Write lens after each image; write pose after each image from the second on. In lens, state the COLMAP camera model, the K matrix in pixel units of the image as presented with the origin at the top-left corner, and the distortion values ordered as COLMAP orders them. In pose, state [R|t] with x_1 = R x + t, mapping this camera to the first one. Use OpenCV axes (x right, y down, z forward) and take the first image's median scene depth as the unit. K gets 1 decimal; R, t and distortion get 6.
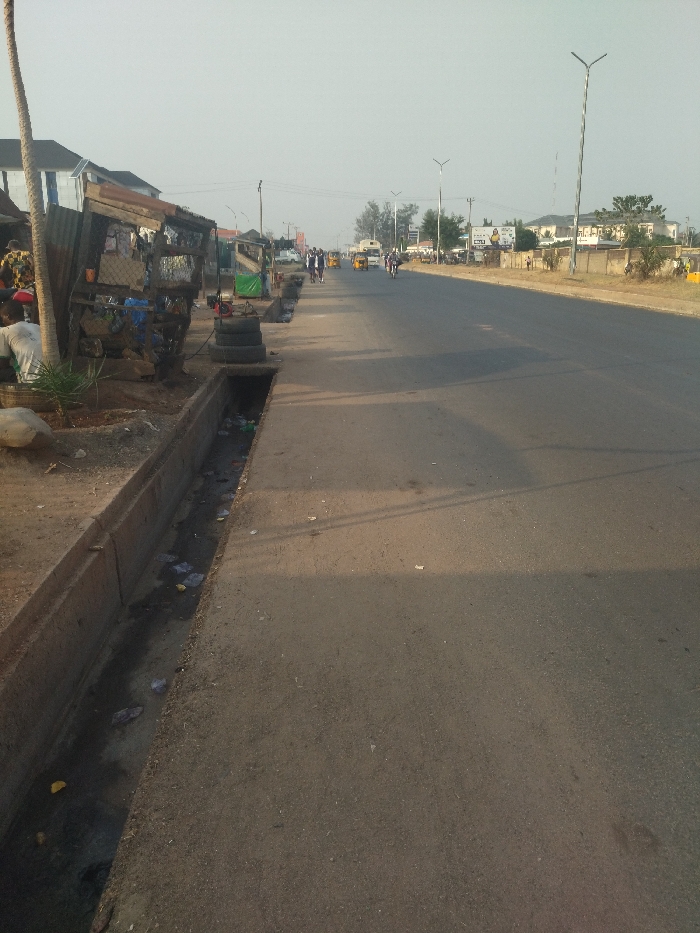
lens RADIAL K [[743.5, 0, 366.5], [0, 743.5, 429.4], [0, 0, 1]] dist [0.105945, -0.260379]
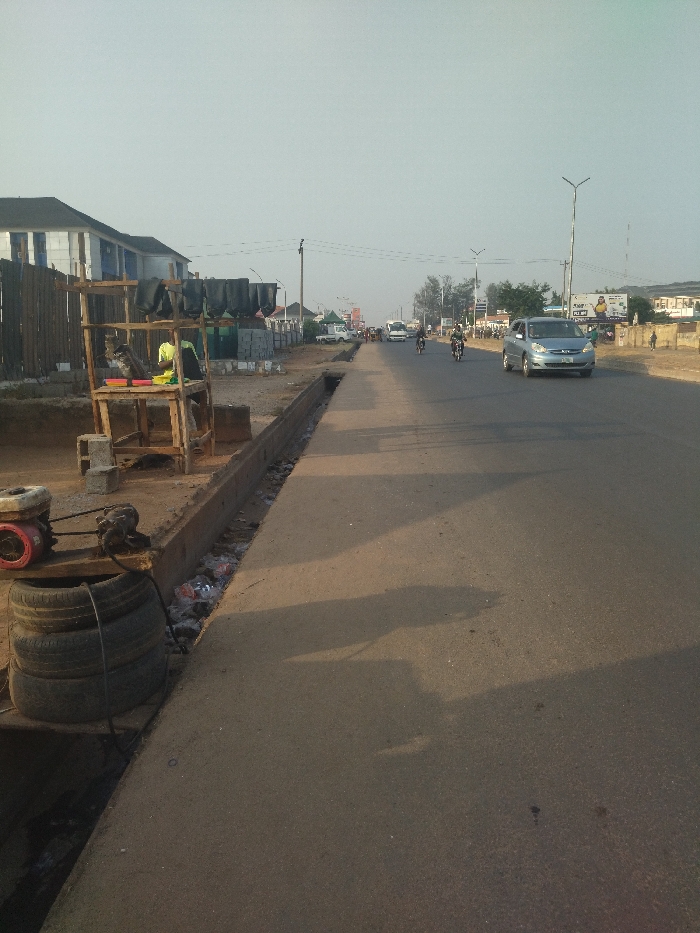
lens RADIAL K [[720.7, 0, 350.8], [0, 720.7, 447.7], [0, 0, 1]] dist [0.089777, -0.237260]
pose [[0.995269, 0.005825, -0.096987, -0.012939], [-0.012524, 0.997565, -0.068605, -0.054875], [0.096351, 0.069495, 0.992918, 0.232613]]
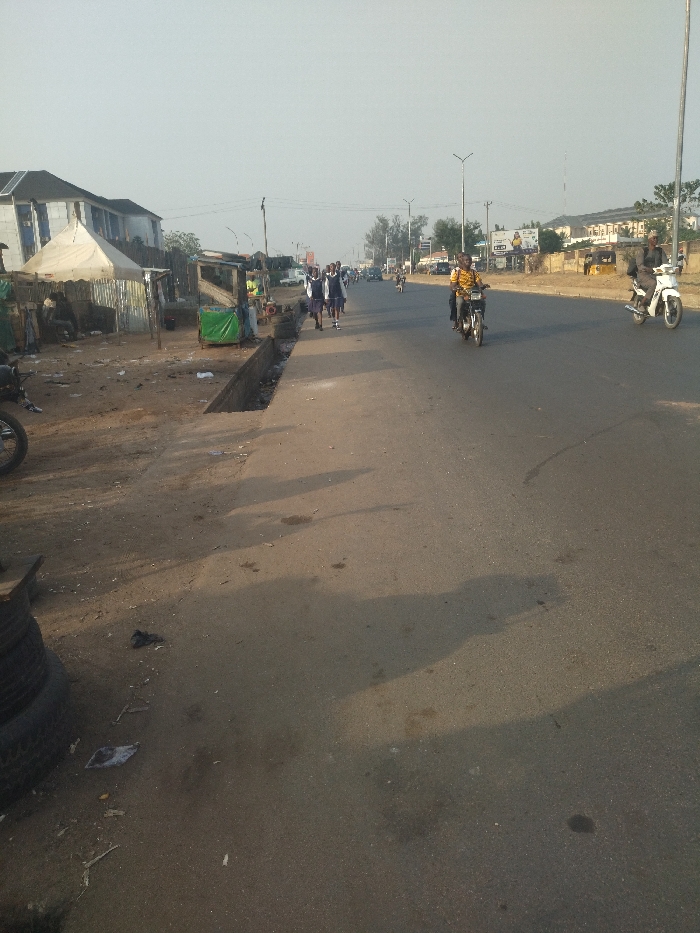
lens RADIAL K [[718.6, 0, 353.2], [0, 718.6, 457.0], [0, 0, 1]] dist [0.114369, -0.228937]
pose [[0.997317, -0.055679, -0.047517, -0.003233], [0.056722, 0.998171, 0.020907, -0.018748], [0.046266, -0.023546, 0.998652, 0.080269]]
